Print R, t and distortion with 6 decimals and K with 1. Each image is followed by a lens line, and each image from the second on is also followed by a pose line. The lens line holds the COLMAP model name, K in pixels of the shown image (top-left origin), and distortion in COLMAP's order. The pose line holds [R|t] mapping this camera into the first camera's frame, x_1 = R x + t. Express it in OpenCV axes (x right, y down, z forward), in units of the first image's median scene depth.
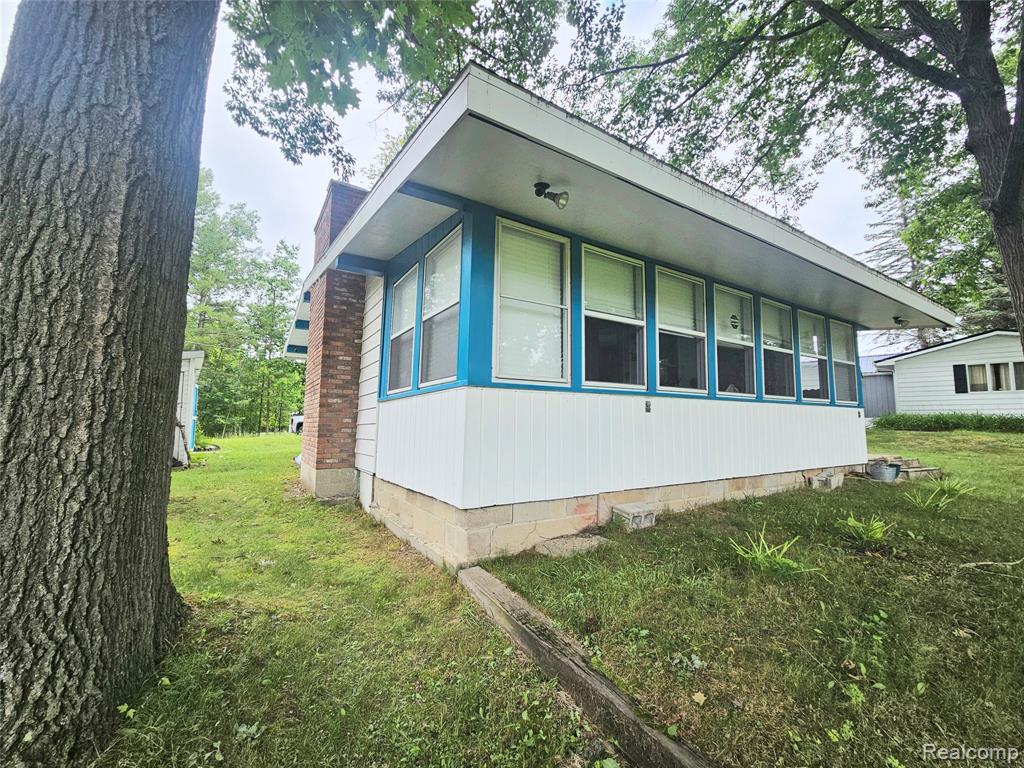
lens RADIAL K [[418.6, 0, 511.4], [0, 418.6, 385.3], [0, 0, 1]] dist [-0.002851, -0.000010]
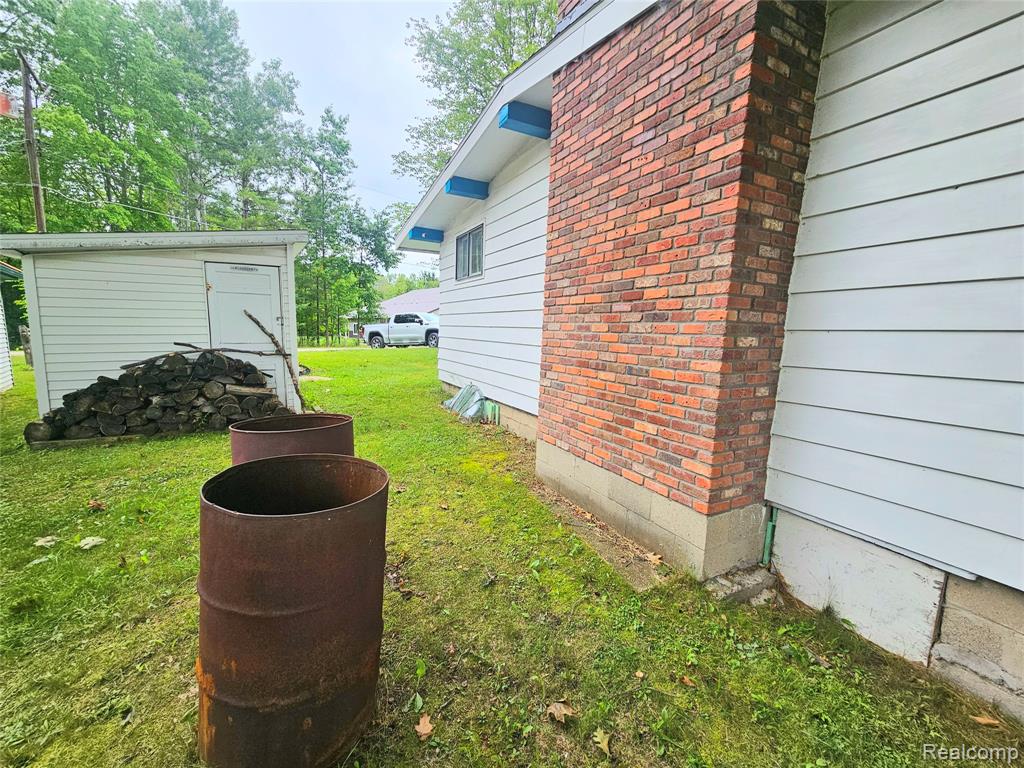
lens RADIAL K [[418.6, 0, 514.3], [0, 418.6, 380.8], [0, 0, 1]] dist [-0.002851, -0.000010]
pose [[0.997132, 0.033539, -0.067849, -0.399286], [-0.018484, 0.977221, 0.211419, -0.002933], [0.073395, -0.209559, 0.975038, 0.400953]]
